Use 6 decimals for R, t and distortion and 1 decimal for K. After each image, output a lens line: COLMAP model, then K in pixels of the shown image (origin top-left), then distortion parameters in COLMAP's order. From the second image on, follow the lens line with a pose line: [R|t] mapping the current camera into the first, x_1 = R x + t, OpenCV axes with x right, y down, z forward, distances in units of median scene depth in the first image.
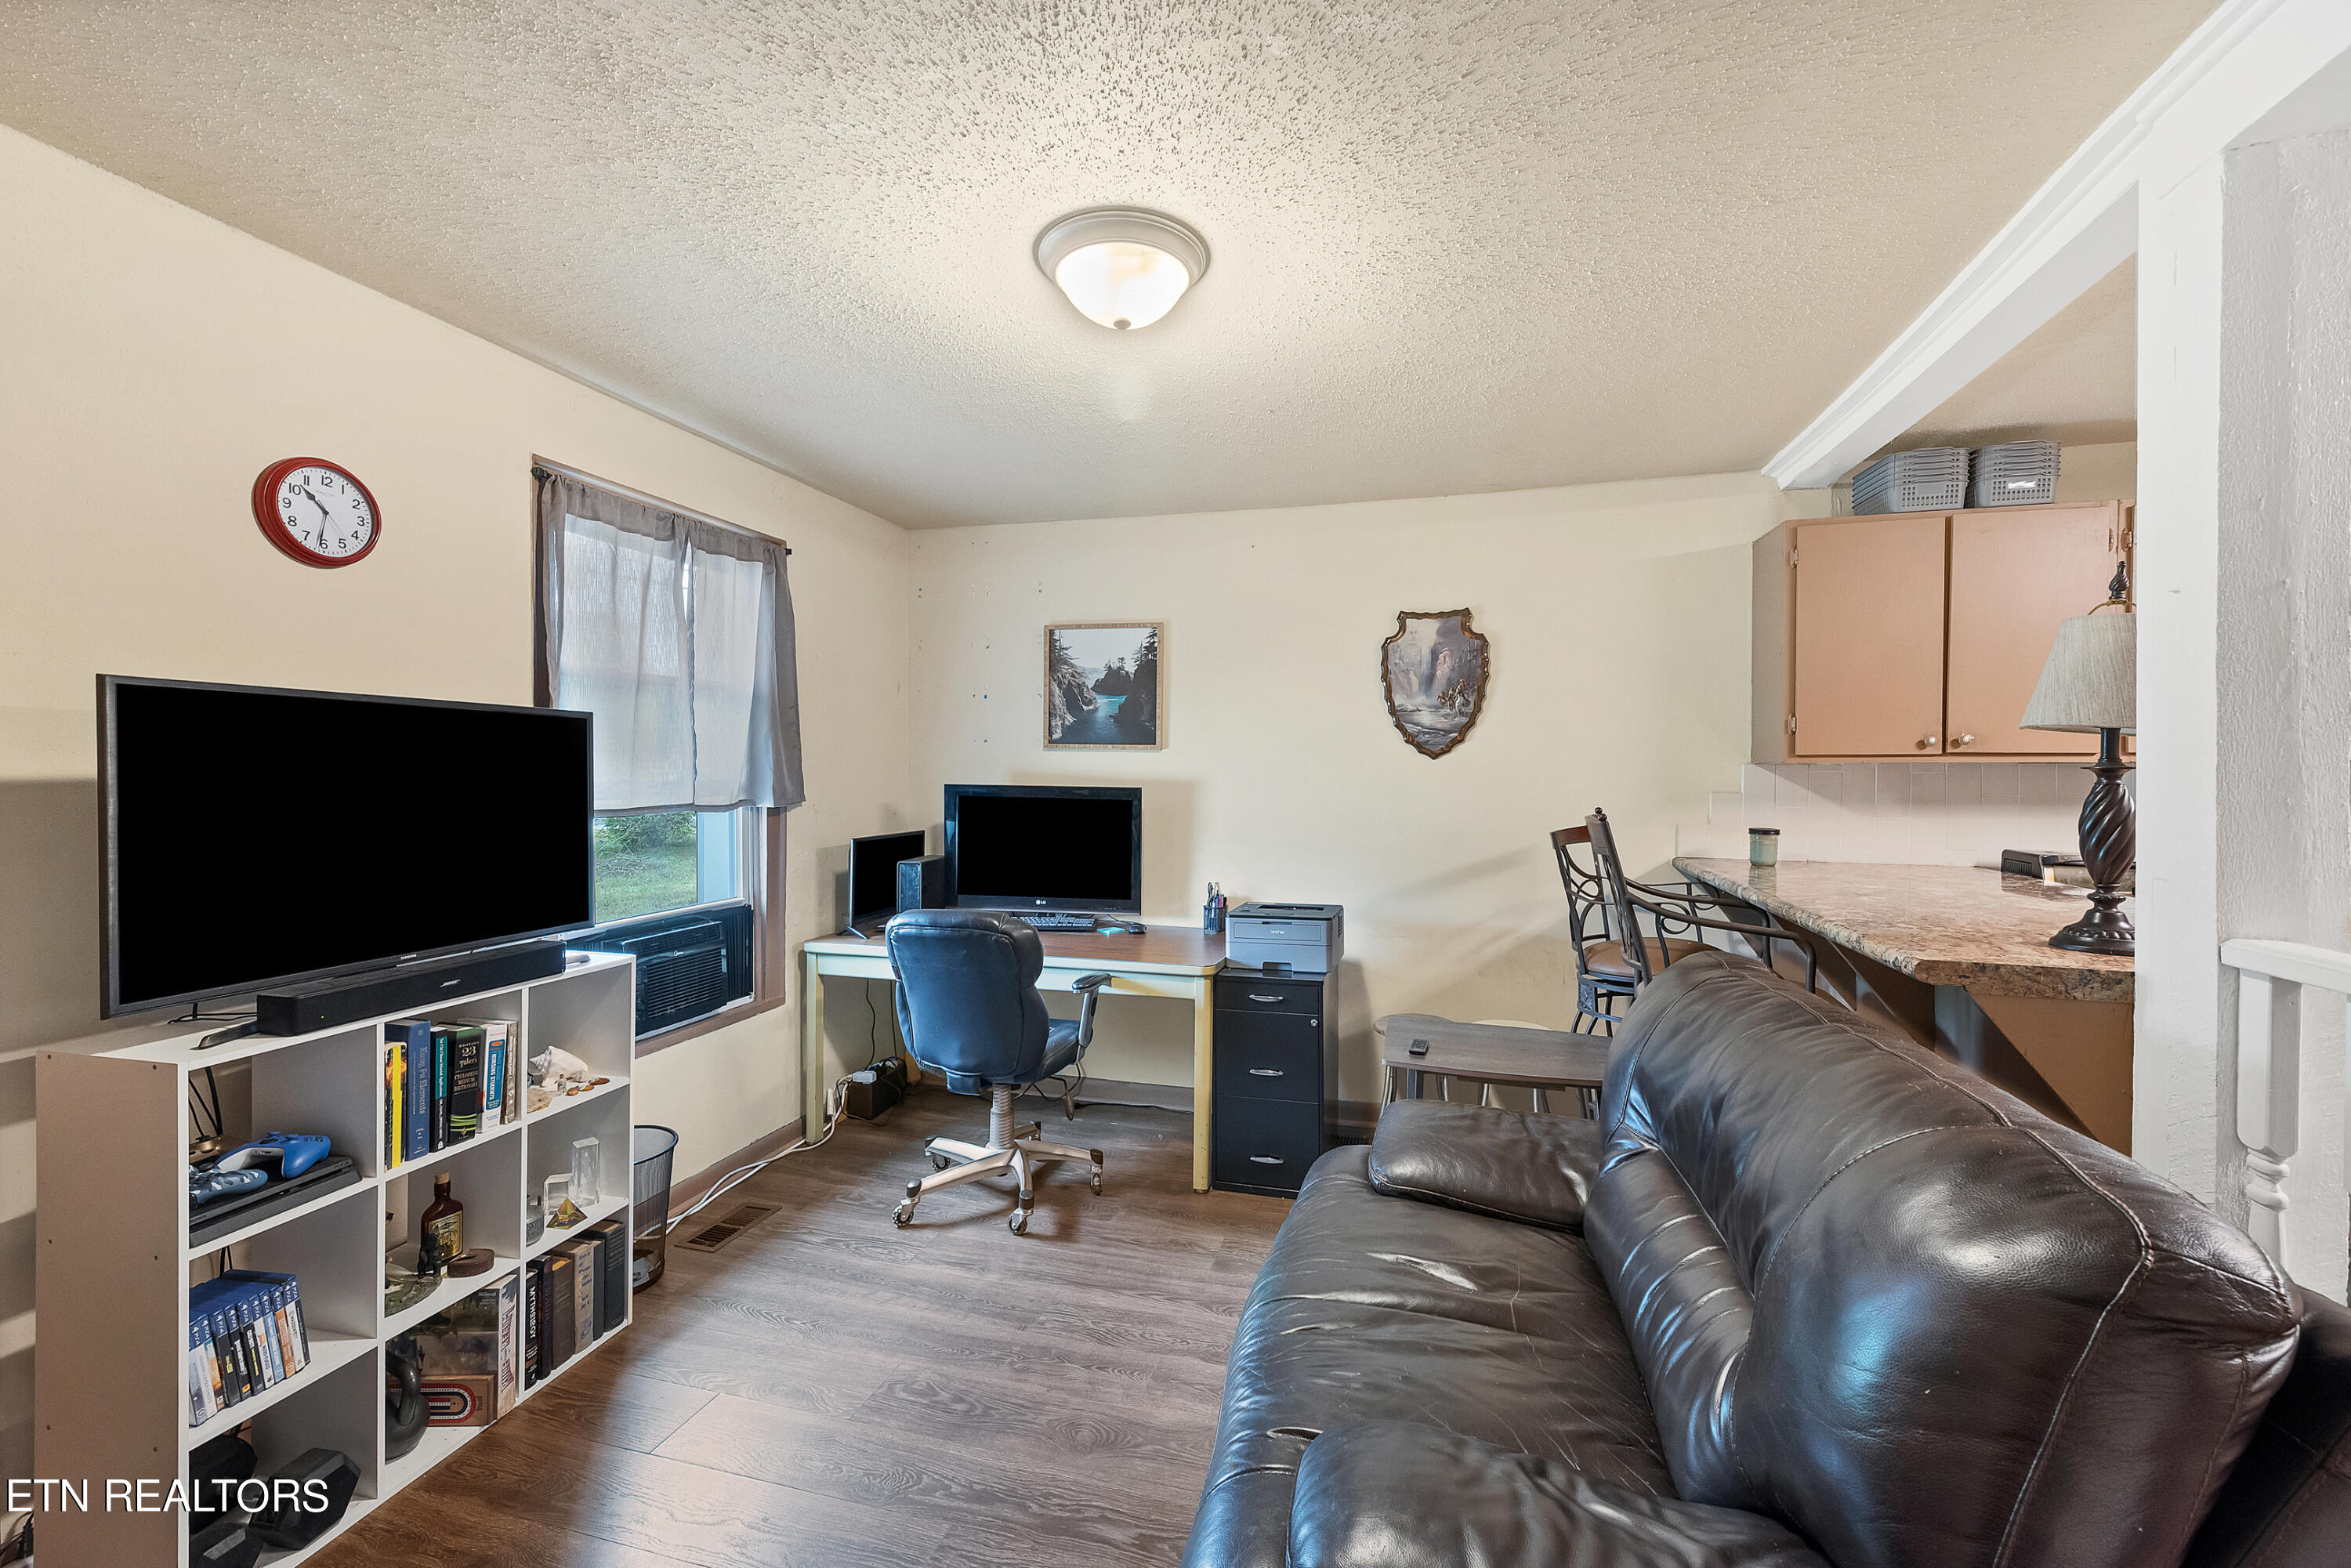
lens RADIAL K [[963.9, 0, 1179.5], [0, 963.9, 778.5], [0, 0, 1]] dist [0.017584, -0.006916]
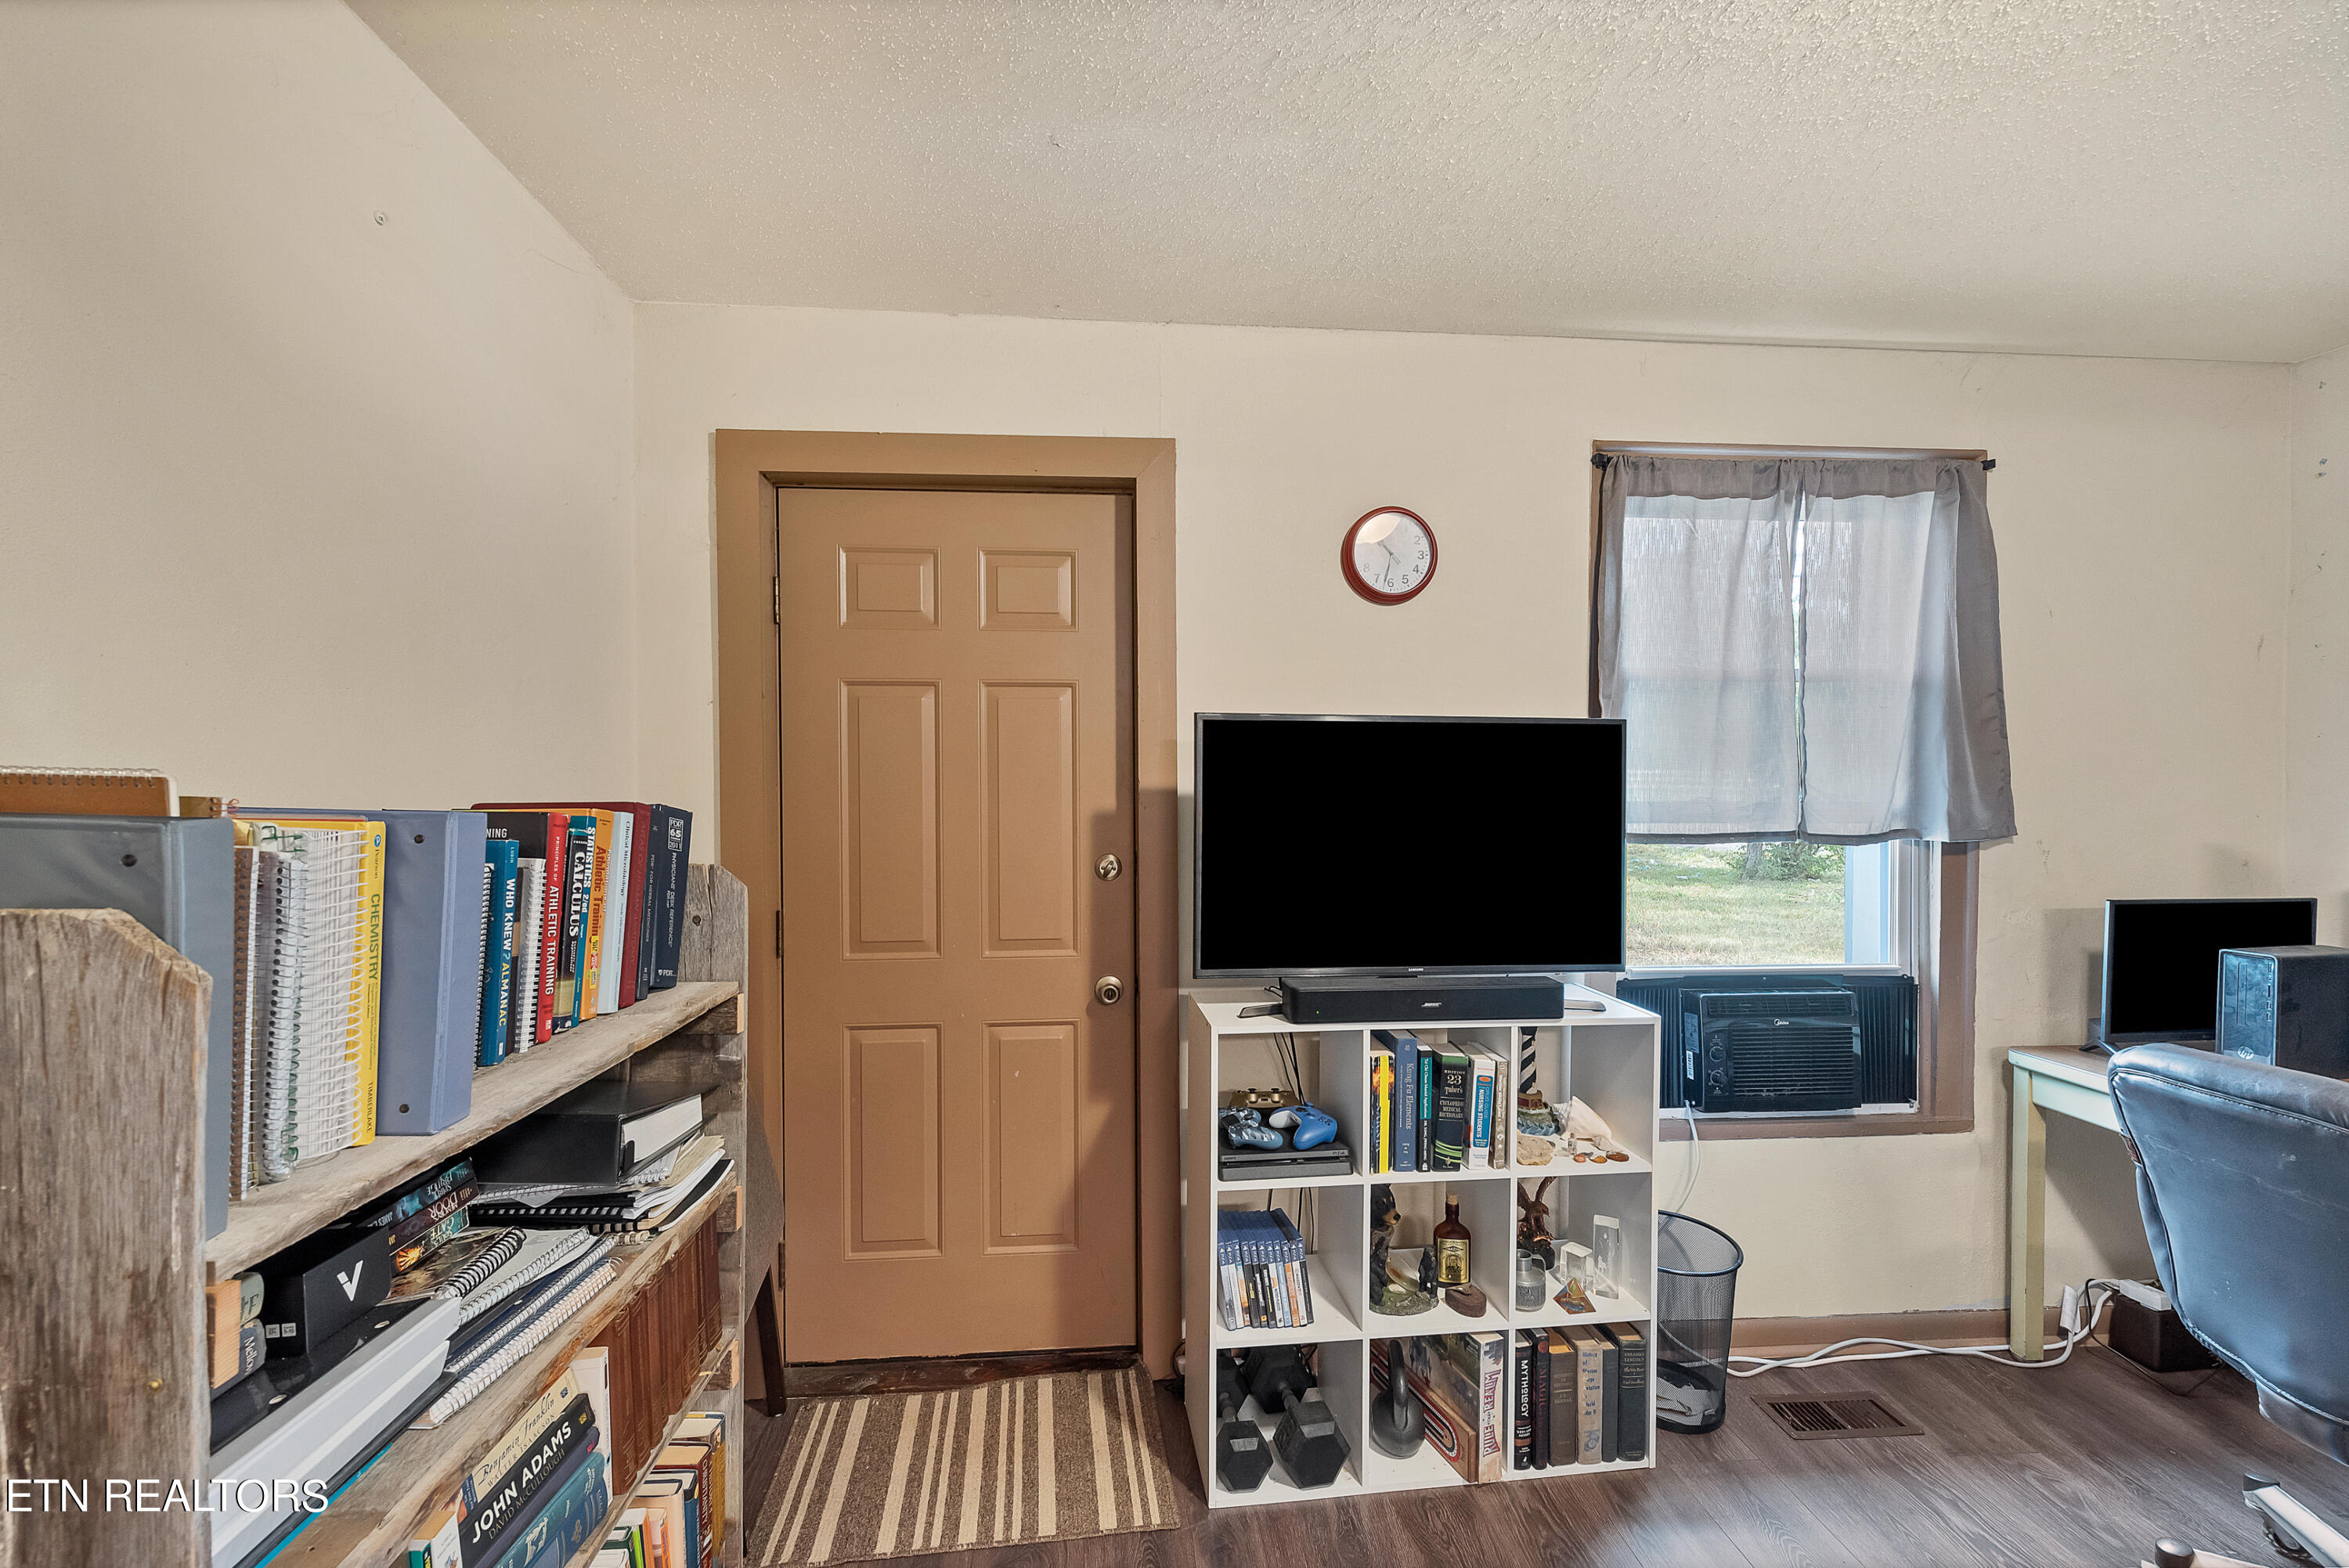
lens RADIAL K [[949.0, 0, 1175.4], [0, 949.0, 799.1], [0, 0, 1]] dist [0.018984, -0.005318]
pose [[0.344171, 0.010882, -0.938844, 0.041051], [-0.010517, 0.999915, 0.007734, -0.000681], [0.938848, 0.007212, 0.344256, 0.309054]]
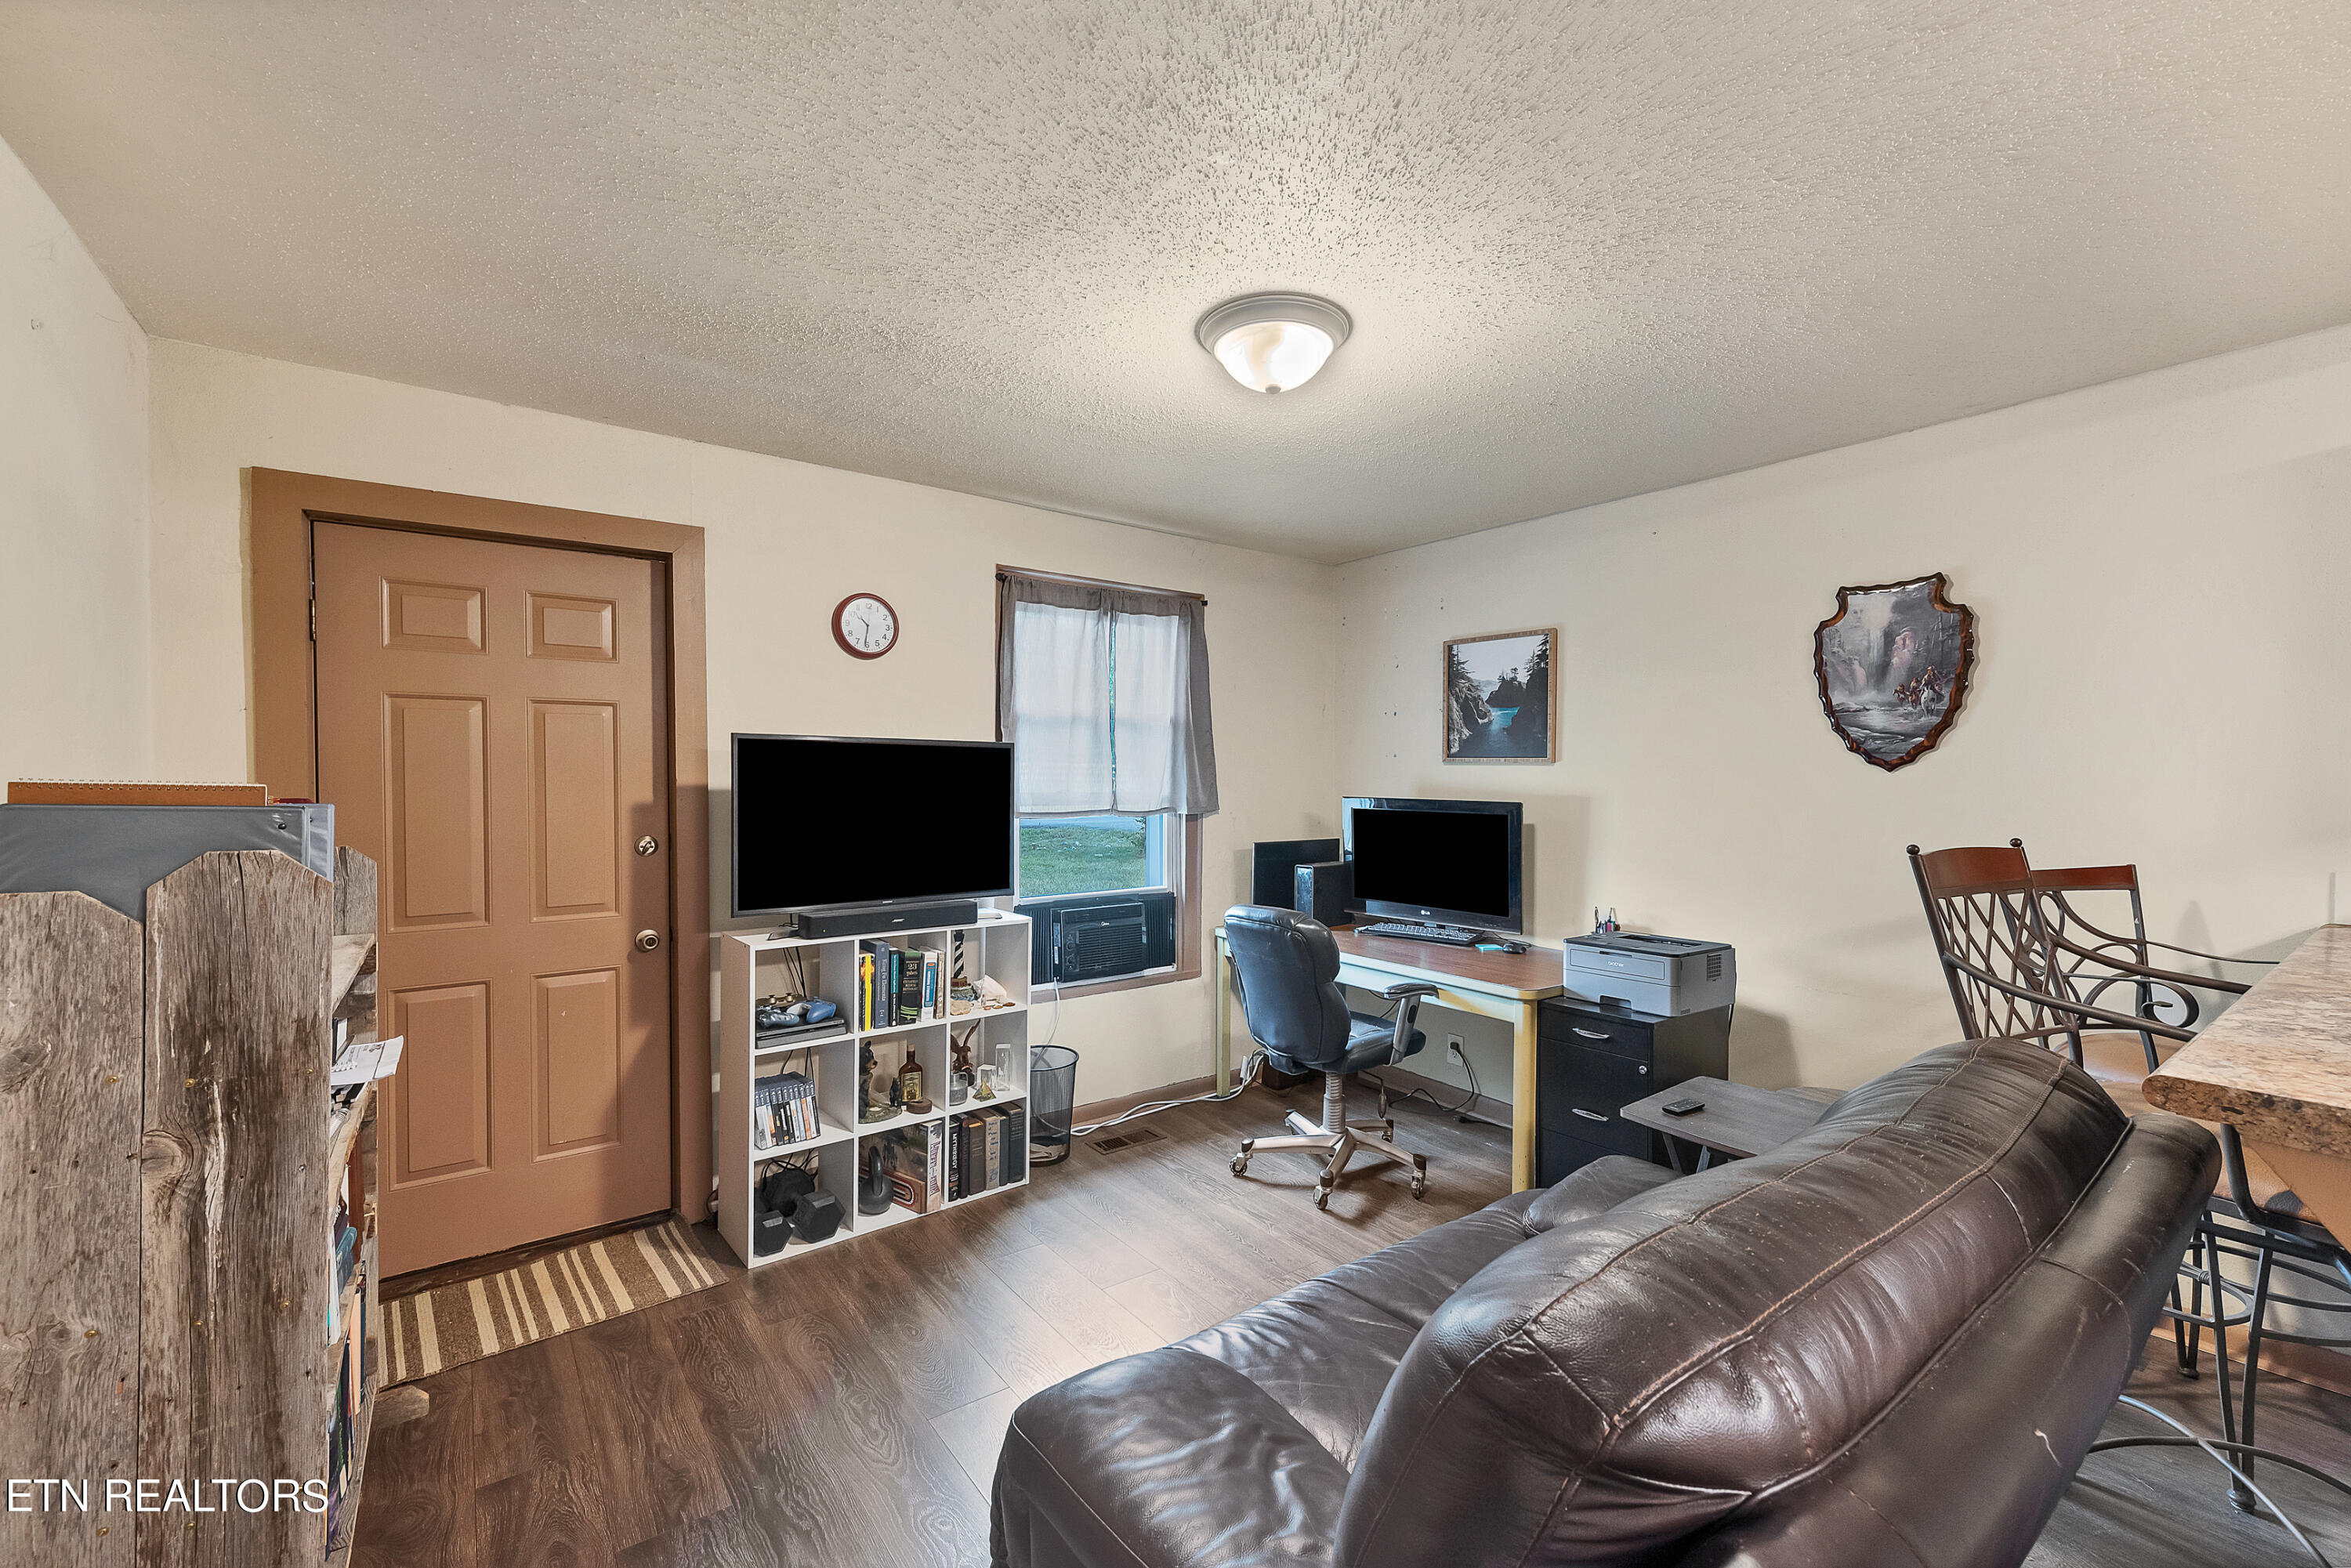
lens RADIAL K [[968.1, 0, 1175.5], [0, 968.1, 784.0], [0, 0, 1]] dist [0.015018, 0.000018]
pose [[0.788131, 0.002622, -0.615502, 0.405408], [-0.006488, 0.999971, -0.004048, -0.003844], [0.615474, 0.007183, 0.788125, 0.031505]]
